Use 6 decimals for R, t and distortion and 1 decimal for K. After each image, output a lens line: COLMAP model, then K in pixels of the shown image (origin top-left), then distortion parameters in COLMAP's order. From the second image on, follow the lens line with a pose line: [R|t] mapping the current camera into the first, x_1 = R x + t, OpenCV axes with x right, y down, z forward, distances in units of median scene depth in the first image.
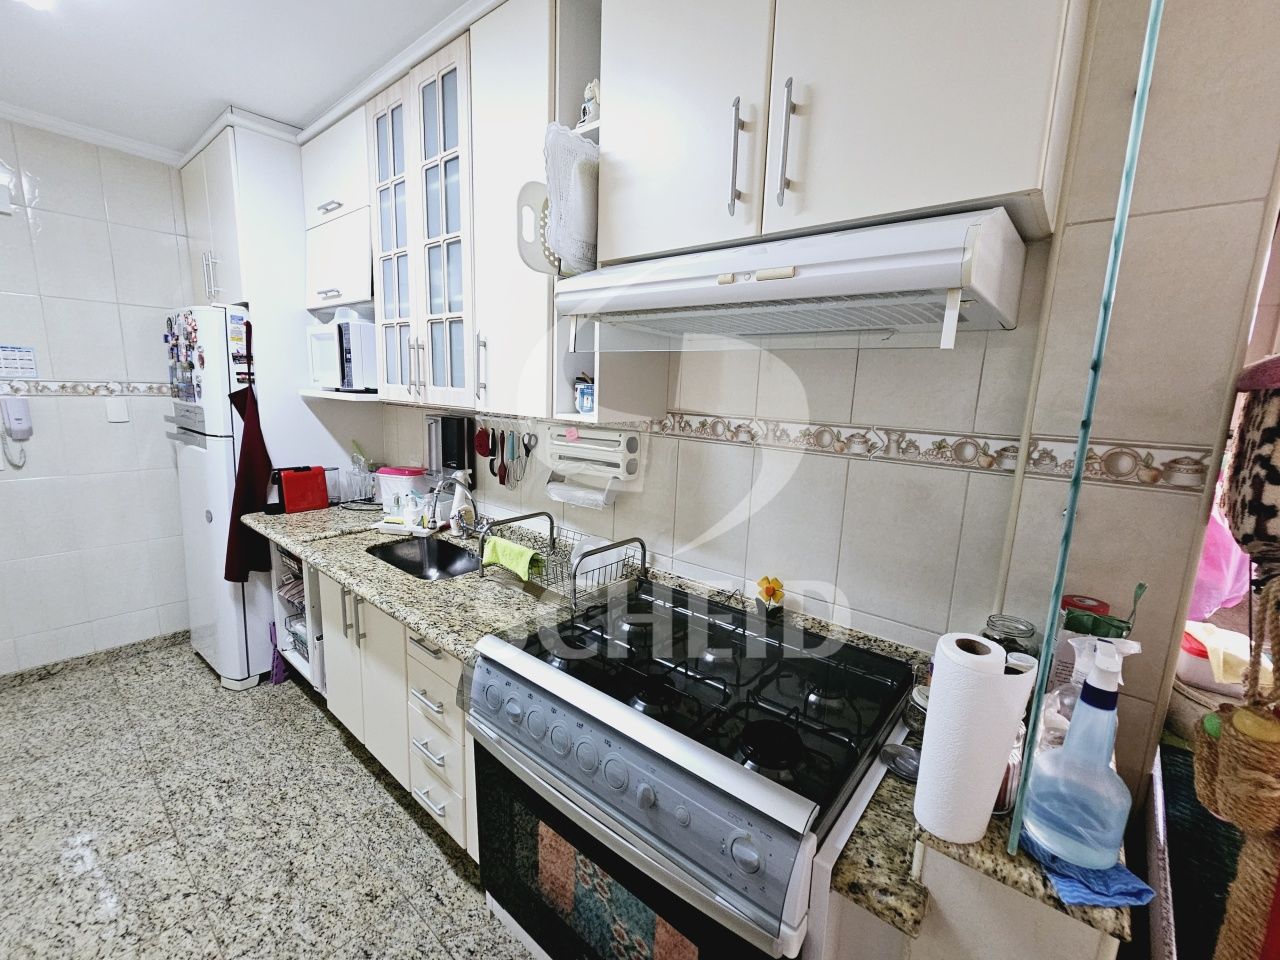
lens RADIAL K [[540.6, 0, 638.4], [0, 540.6, 480.2], [0, 0, 1]] dist [-0.001209, 0.000328]
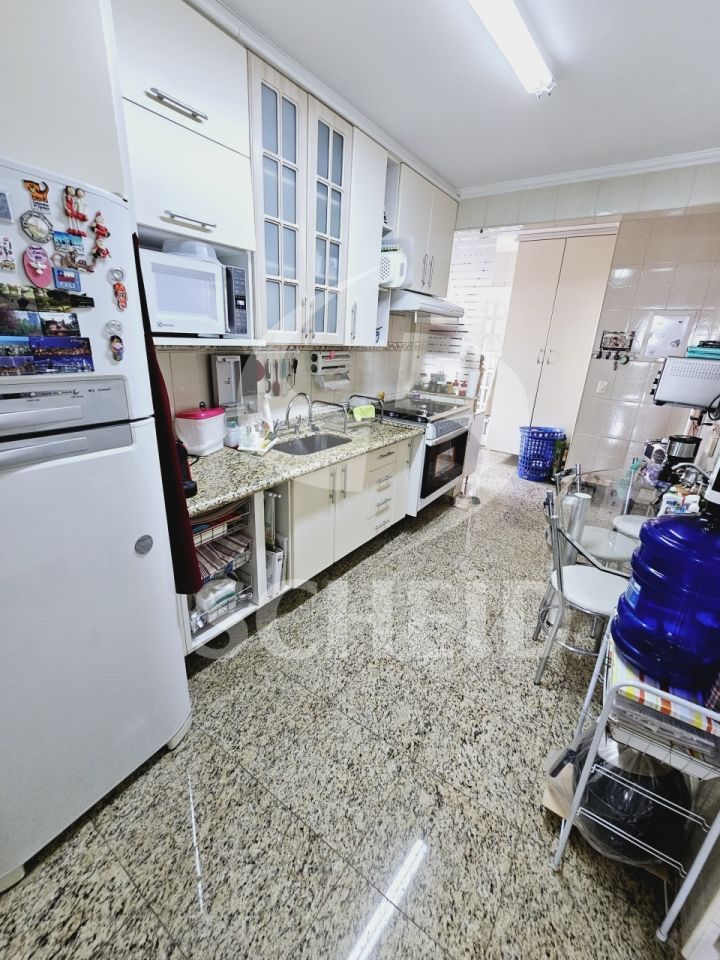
lens RADIAL K [[405.4, 0, 359.6], [0, 405.4, 478.7], [0, 0, 1]] dist [-0.001209, 0.000328]
pose [[-0.095983, -0.373134, 0.922799, -1.489679], [0.114154, 0.916836, 0.382596, -0.199790], [-0.988815, 0.142064, -0.045406, 0.897231]]
